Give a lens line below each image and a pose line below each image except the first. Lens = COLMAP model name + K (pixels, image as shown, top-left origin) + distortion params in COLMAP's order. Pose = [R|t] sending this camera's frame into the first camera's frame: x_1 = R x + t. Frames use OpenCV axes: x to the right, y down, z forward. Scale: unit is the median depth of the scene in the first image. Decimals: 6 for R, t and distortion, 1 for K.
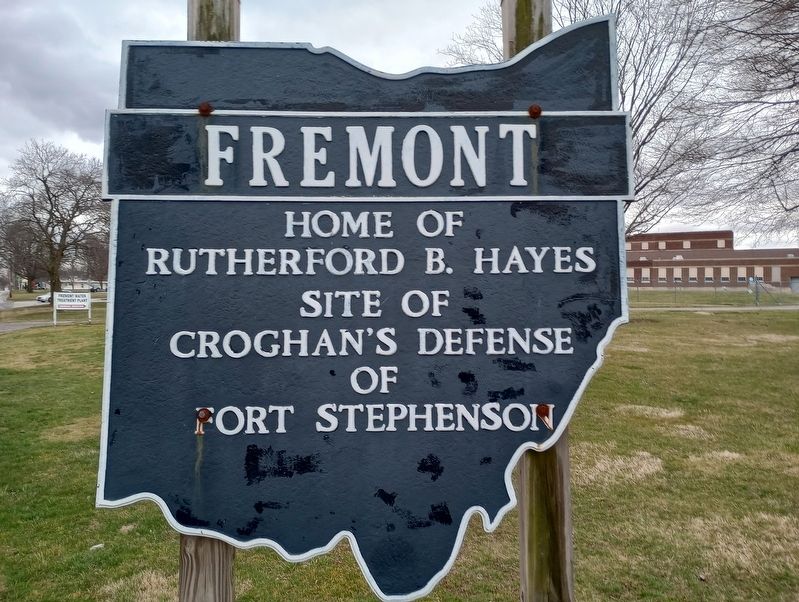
lens RADIAL K [[676.4, 0, 398.0], [0, 676.4, 306.0], [0, 0, 1]] dist [0.092789, -0.132866]
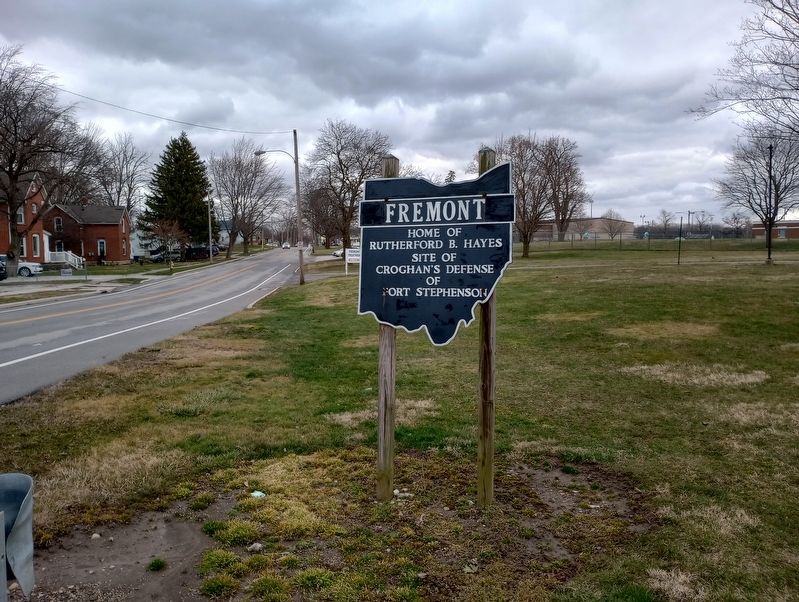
lens RADIAL K [[676.4, 0, 398.0], [0, 676.4, 306.0], [0, 0, 1]] dist [0.092789, -0.132866]
pose [[0.925735, 0.021074, -0.377585, 1.032808], [0.005074, 0.997664, 0.068121, 0.006173], [0.378138, -0.064978, 0.923466, -2.070417]]
